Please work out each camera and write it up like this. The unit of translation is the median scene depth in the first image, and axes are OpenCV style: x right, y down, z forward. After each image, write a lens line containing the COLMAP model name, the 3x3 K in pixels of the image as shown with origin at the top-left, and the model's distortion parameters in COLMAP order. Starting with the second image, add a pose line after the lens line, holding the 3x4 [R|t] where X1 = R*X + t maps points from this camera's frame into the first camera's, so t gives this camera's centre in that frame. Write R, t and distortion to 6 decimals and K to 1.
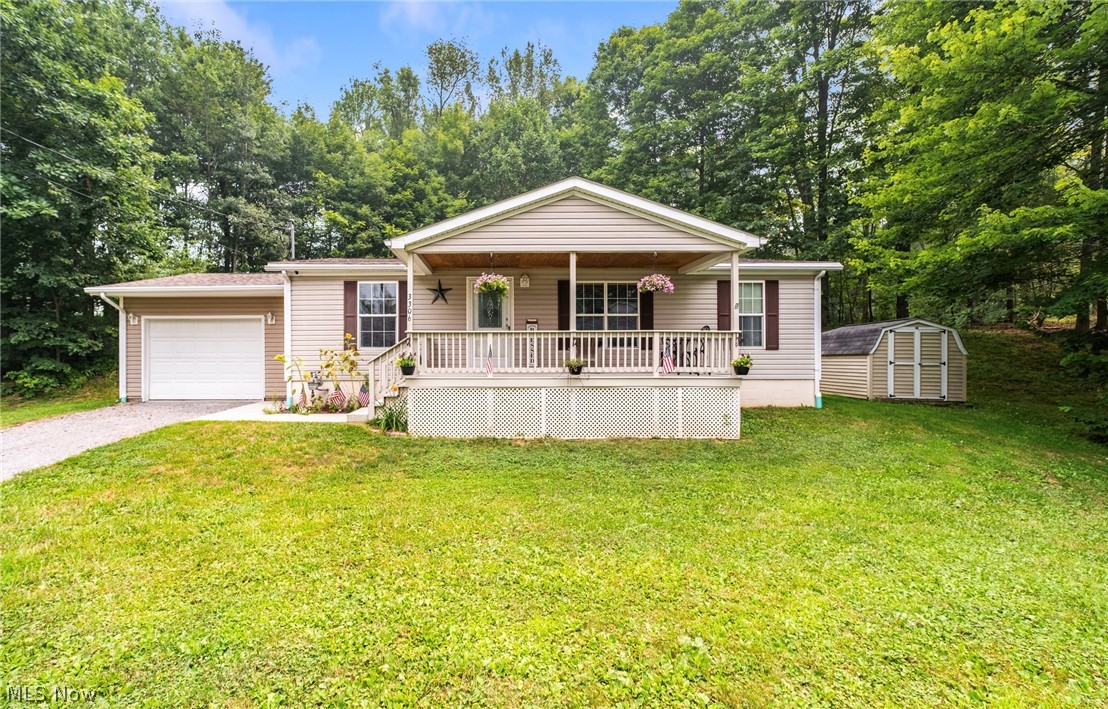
lens RADIAL K [[487.7, 0, 529.2], [0, 487.7, 360.0], [0, 0, 1]] dist [0.000944, 0.000639]
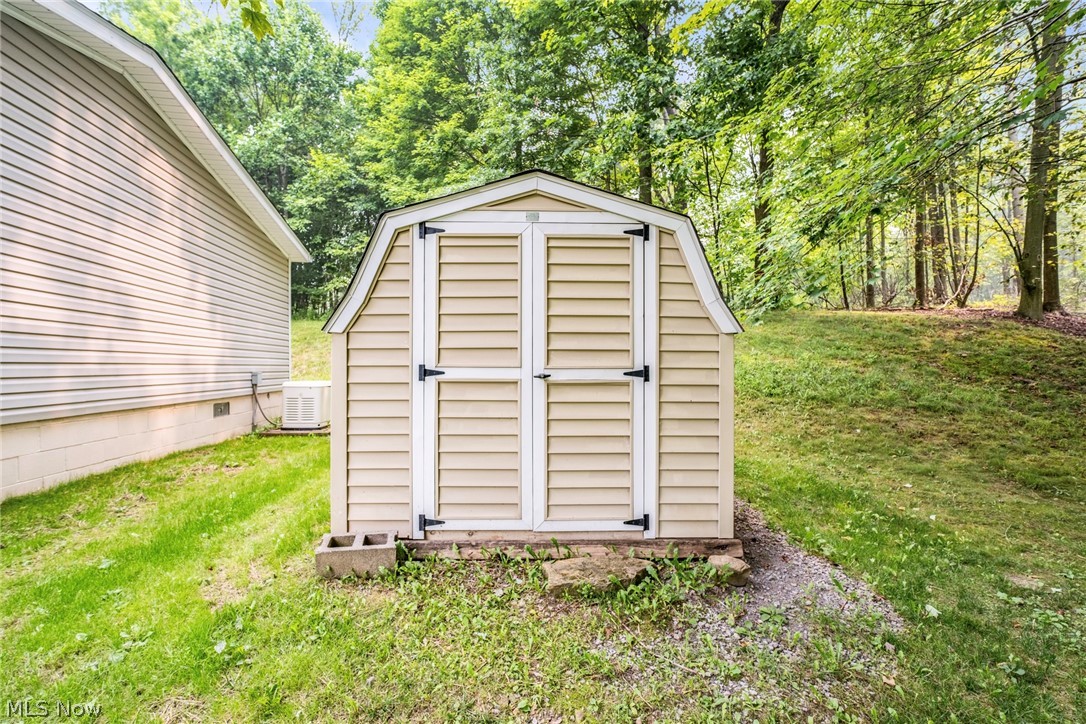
lens RADIAL K [[460.6, 0, 542.0], [0, 460.6, 373.5], [0, 0, 1]] dist [-0.005585, 0.001579]
pose [[0.995878, -0.012715, 0.089803, 0.787587], [0.011687, 0.999860, 0.011957, 0.004371], [-0.089942, -0.010858, 0.995888, 0.797087]]
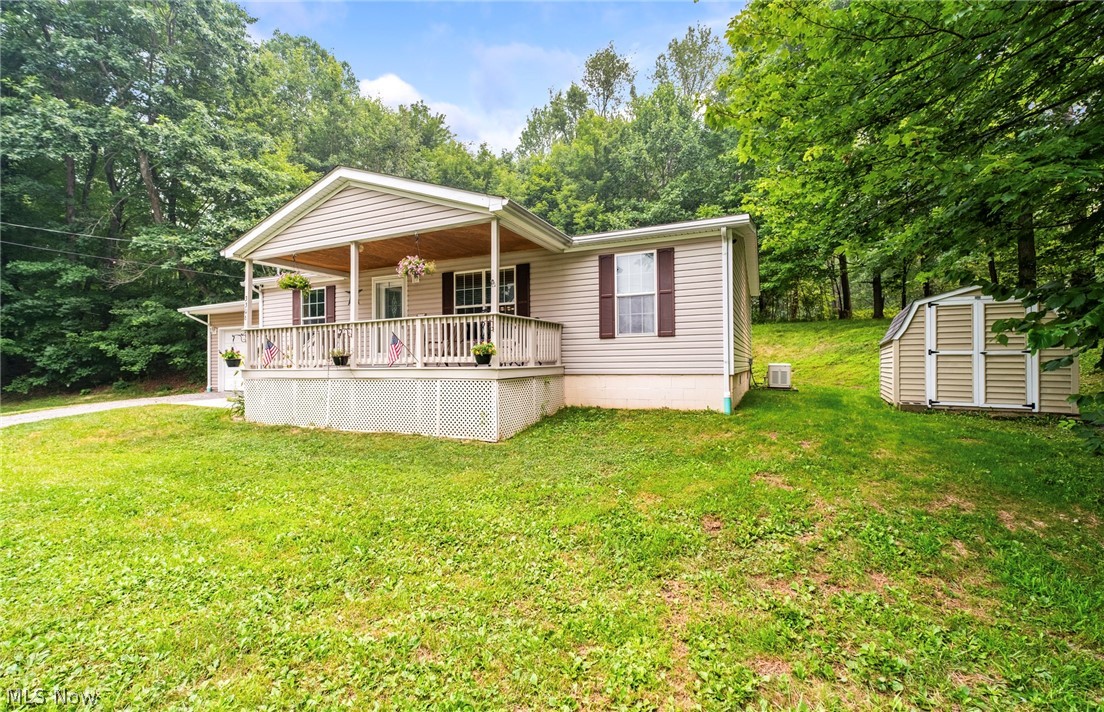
lens RADIAL K [[485.9, 0, 555.8], [0, 485.9, 357.1], [0, 0, 1]] dist [0.000944, 0.000639]
pose [[0.905017, -0.016627, -0.425050, 0.568545], [0.007832, 0.999718, -0.022431, 0.023617], [0.425303, 0.016971, 0.904892, 0.185719]]
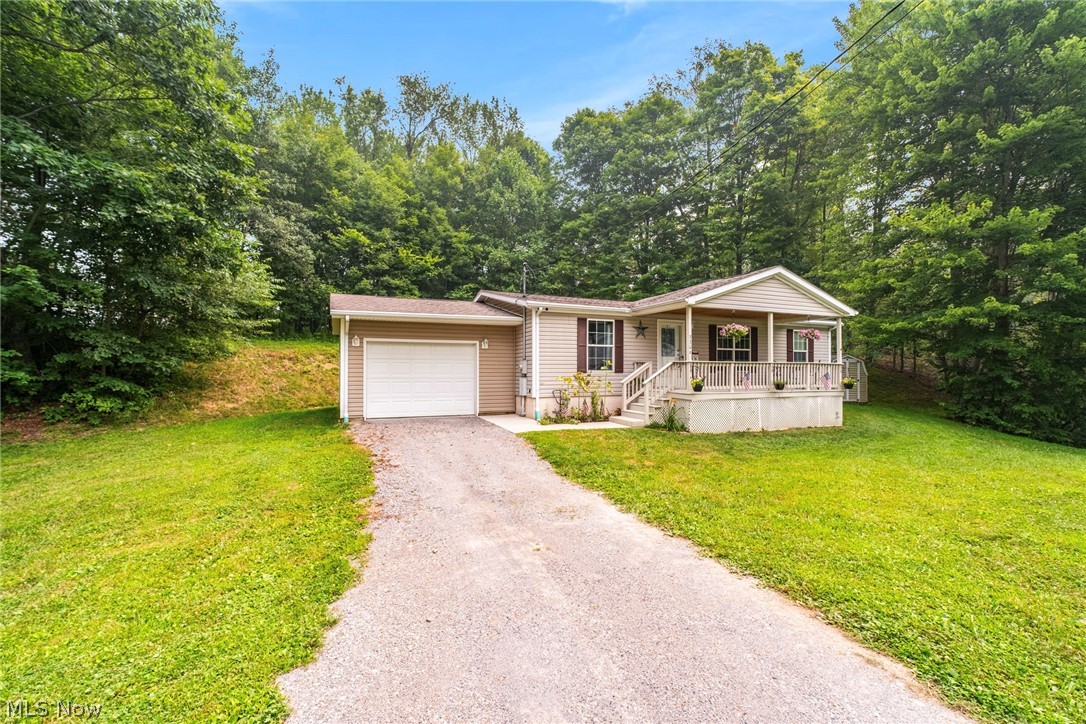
lens RADIAL K [[460.6, 0, 541.6], [0, 460.6, 372.2], [0, 0, 1]] dist [-0.005585, 0.001579]
pose [[0.918312, 0.003416, 0.395843, -0.766927], [-0.000528, 0.999972, -0.007404, -0.009851], [-0.395857, 0.006590, 0.918288, -0.045336]]
